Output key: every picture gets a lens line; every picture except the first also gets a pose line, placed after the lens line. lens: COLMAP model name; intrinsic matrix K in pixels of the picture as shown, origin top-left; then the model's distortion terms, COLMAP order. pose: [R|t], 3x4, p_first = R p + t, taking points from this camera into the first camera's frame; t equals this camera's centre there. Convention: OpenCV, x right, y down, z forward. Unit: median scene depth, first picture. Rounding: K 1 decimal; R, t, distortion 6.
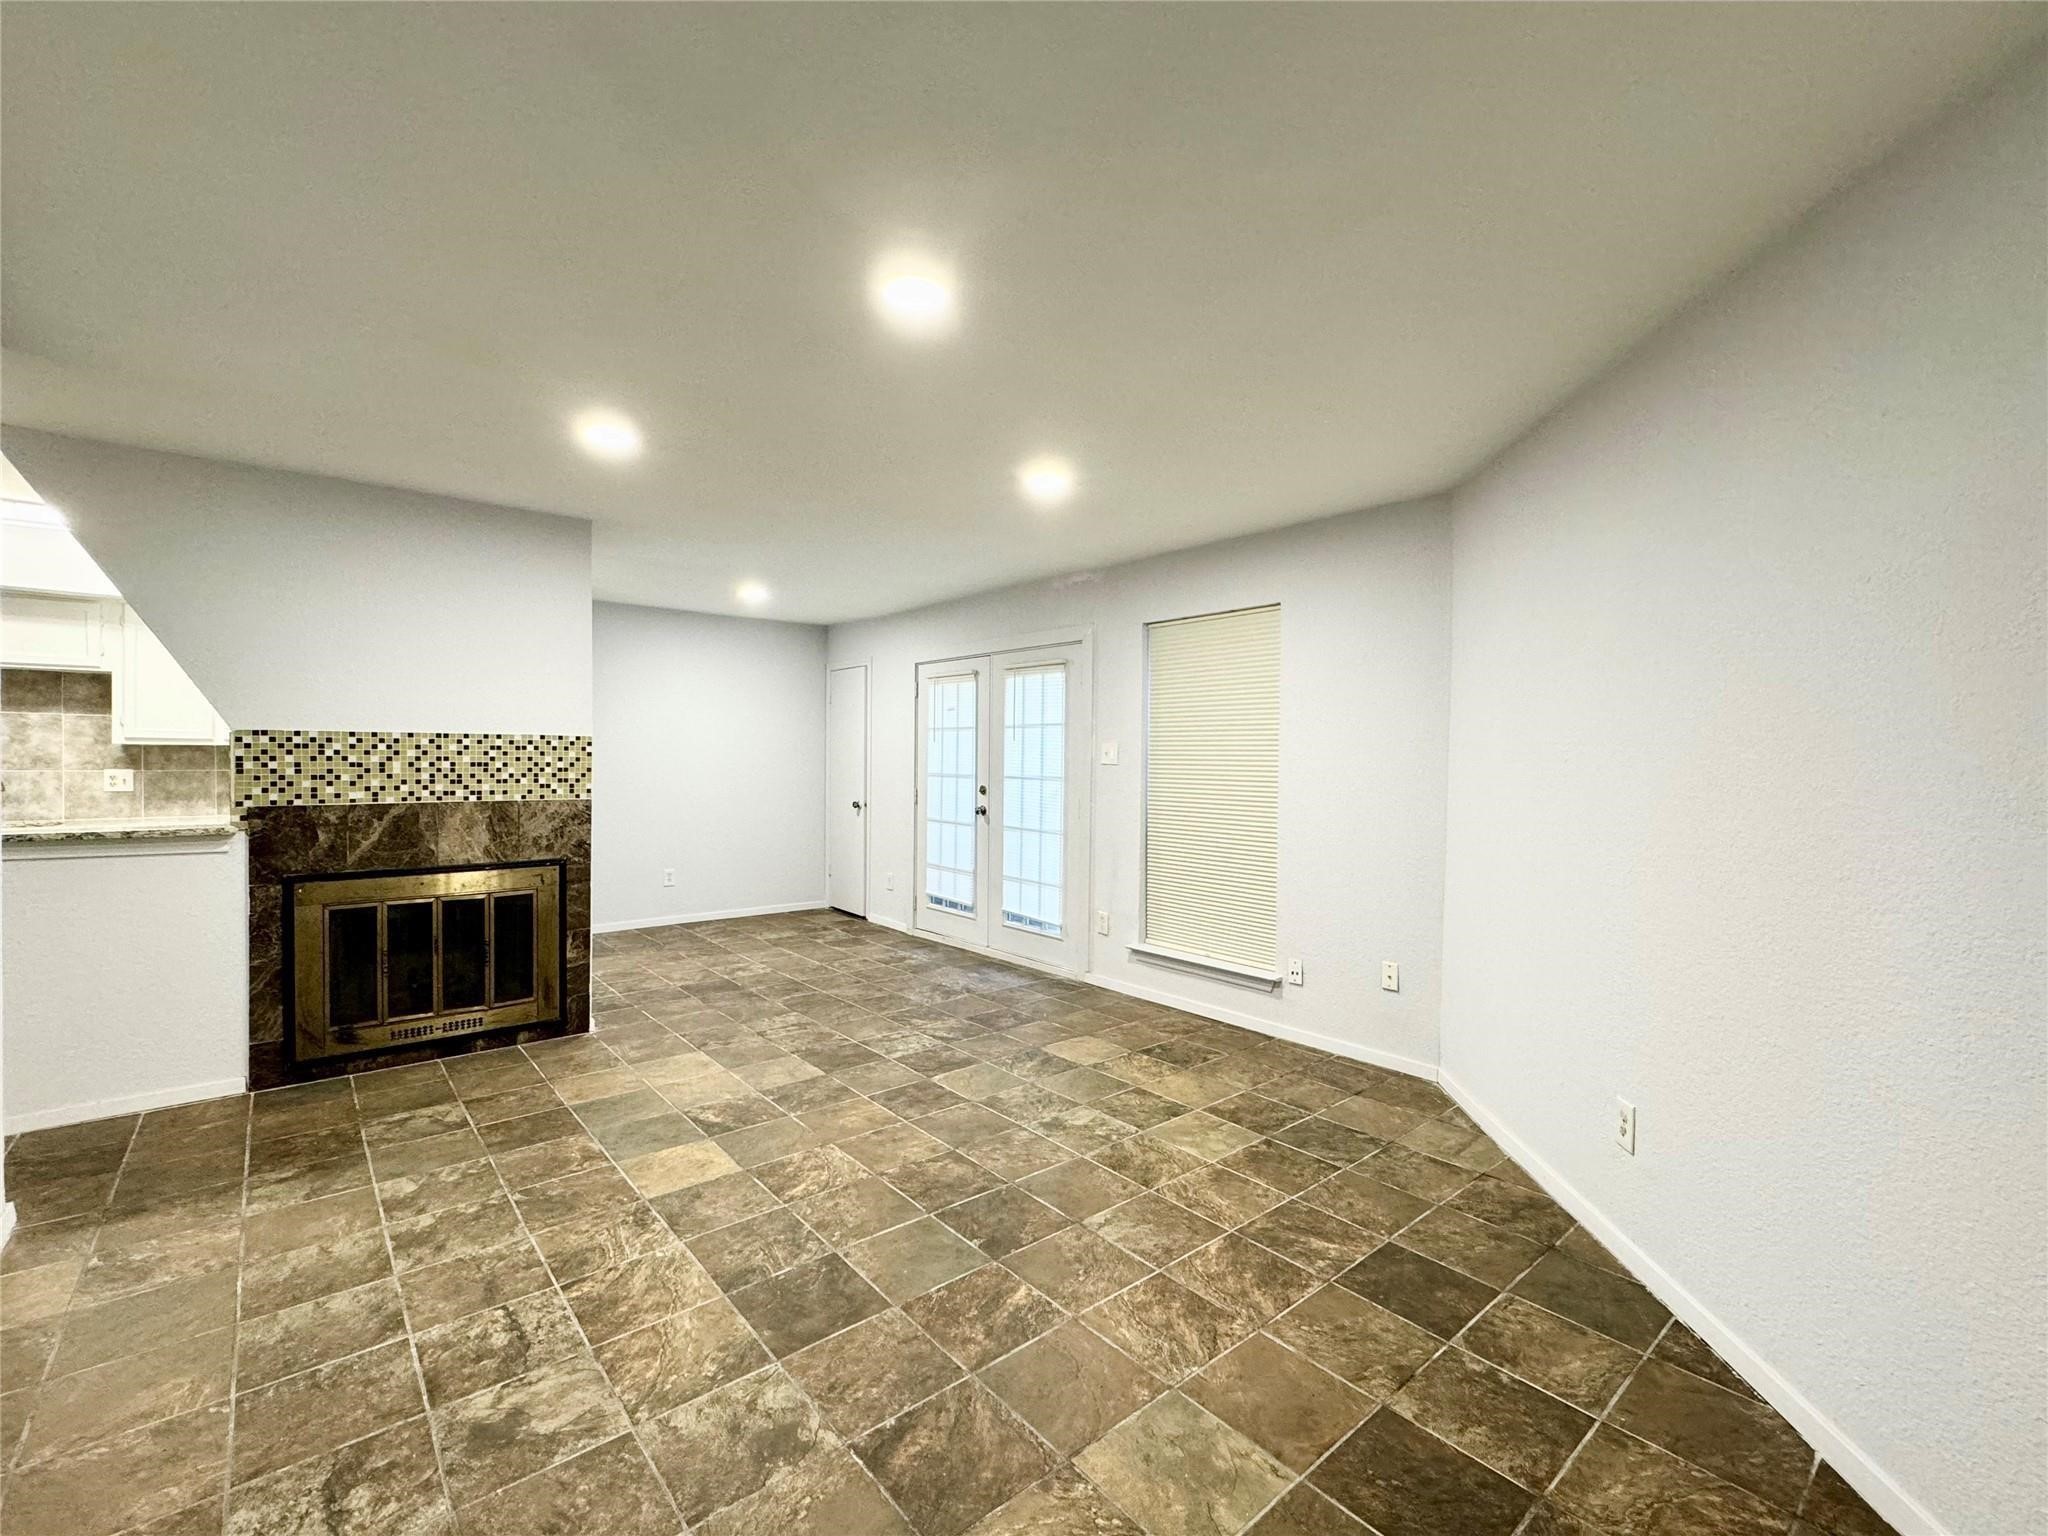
lens RADIAL K [[888.3, 0, 1022.2], [0, 888.3, 763.3], [0, 0, 1]] dist [0.000864, 0.000054]
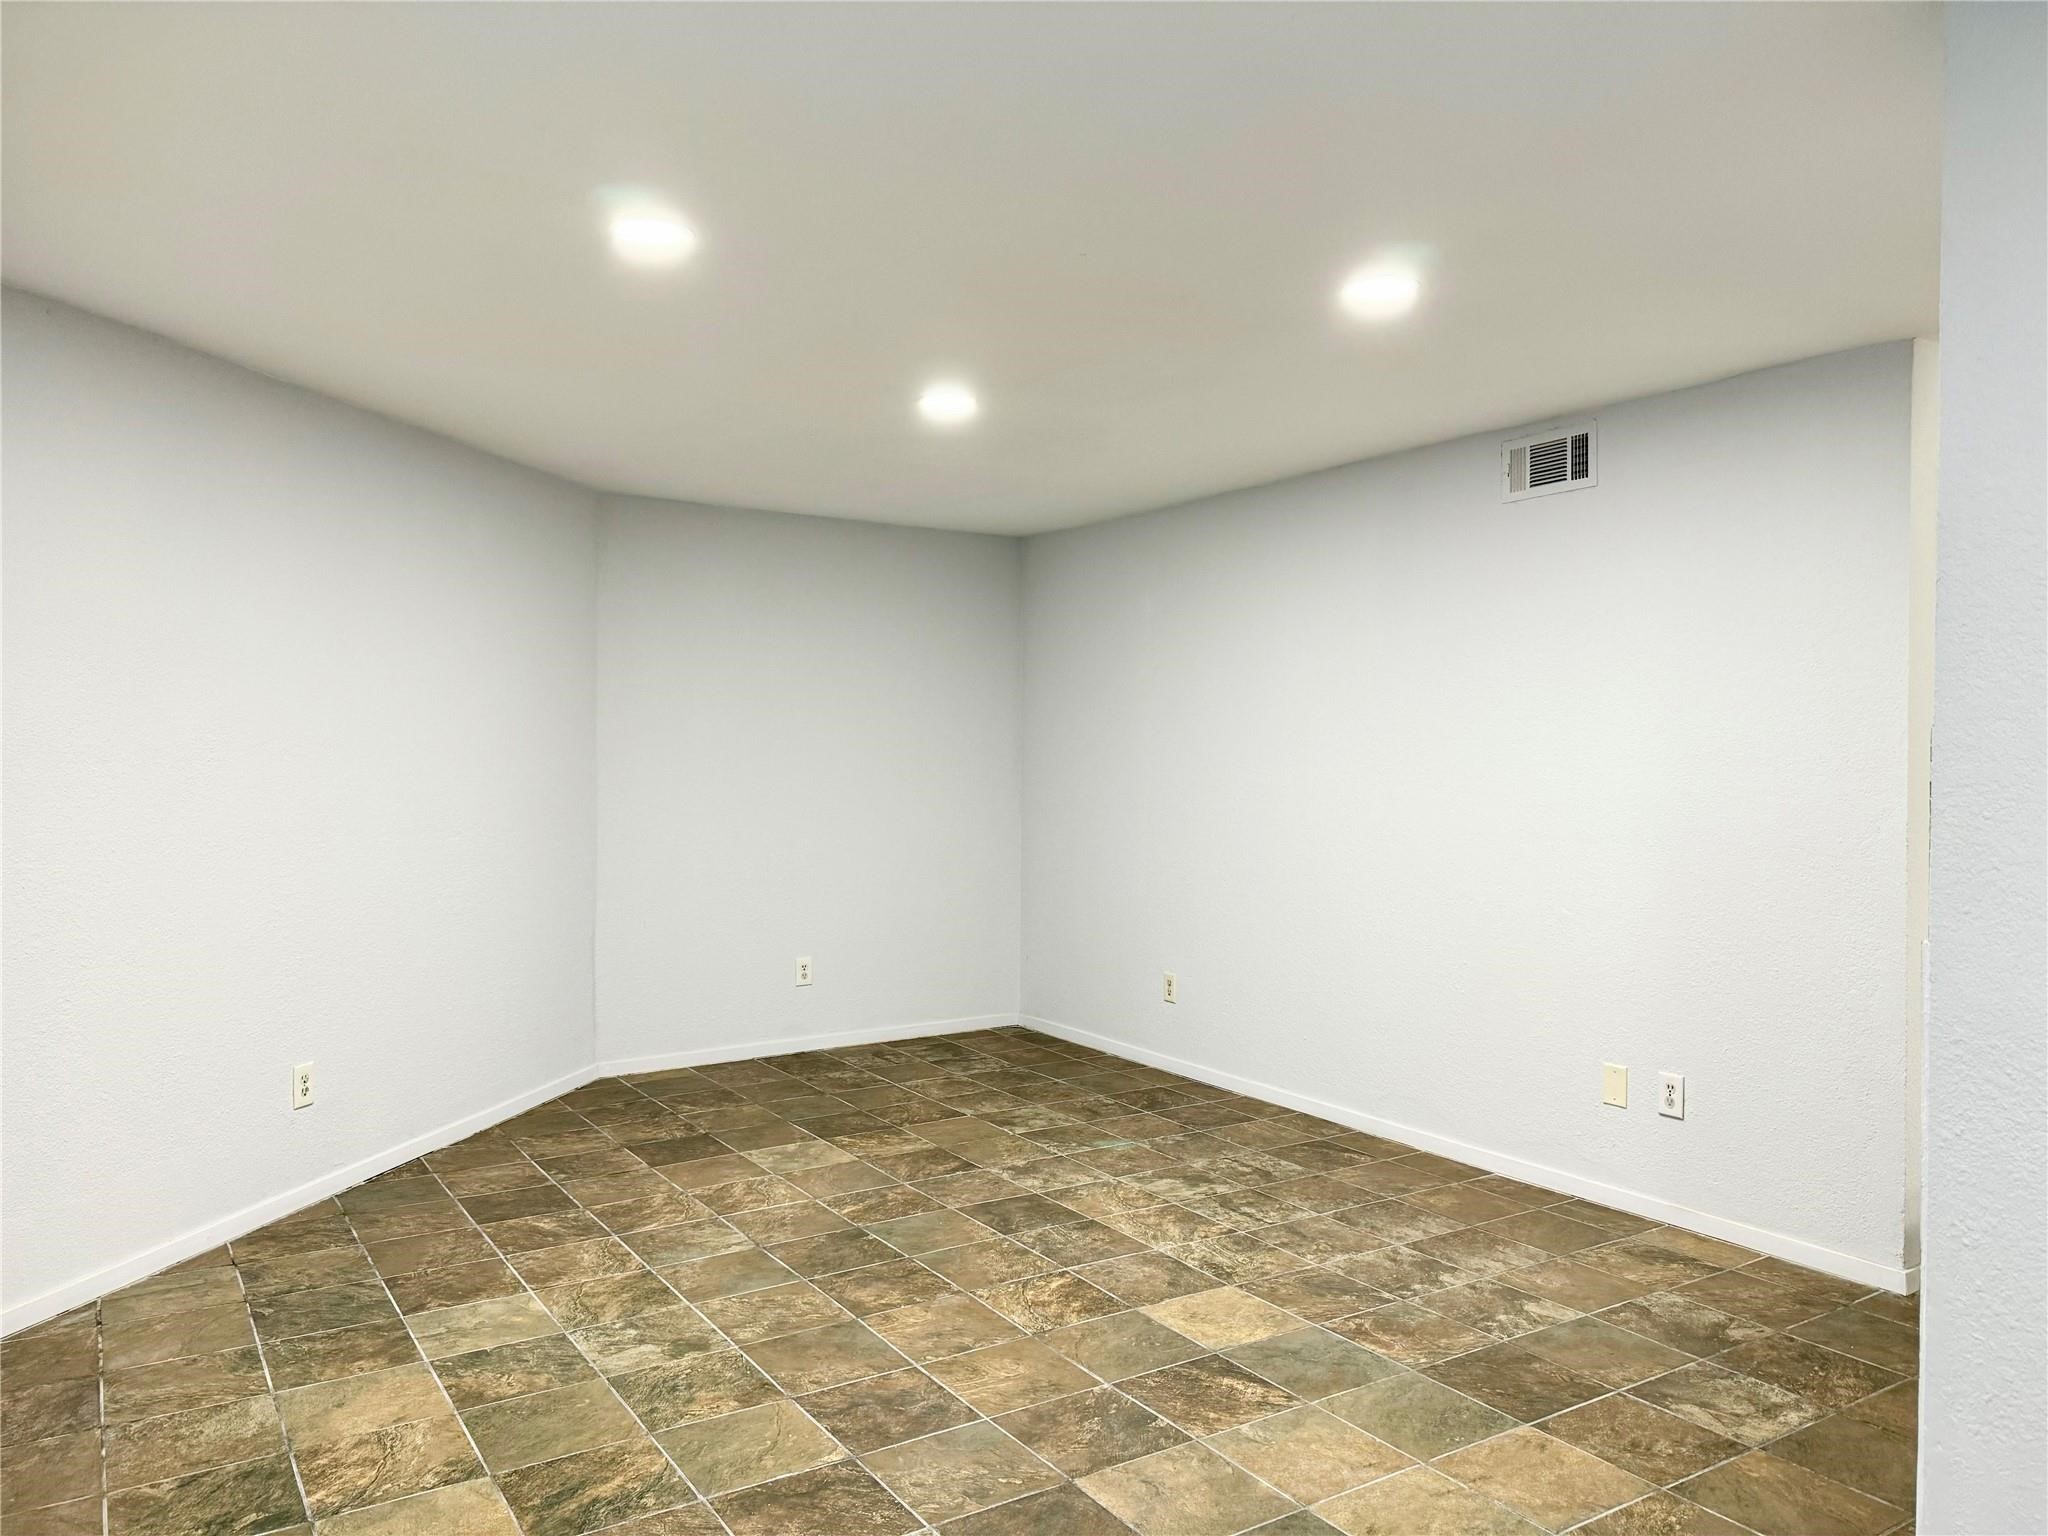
lens RADIAL K [[1444.4, 0, 1024.7], [0, 1444.4, 764.5], [0, 0, 1]] dist [-0.000271, -0.000008]
pose [[-0.991702, -0.016496, 0.127498, -0.385444], [-0.014382, 0.999744, 0.017486, -0.034524], [-0.127754, 0.015507, -0.991685, 2.340378]]
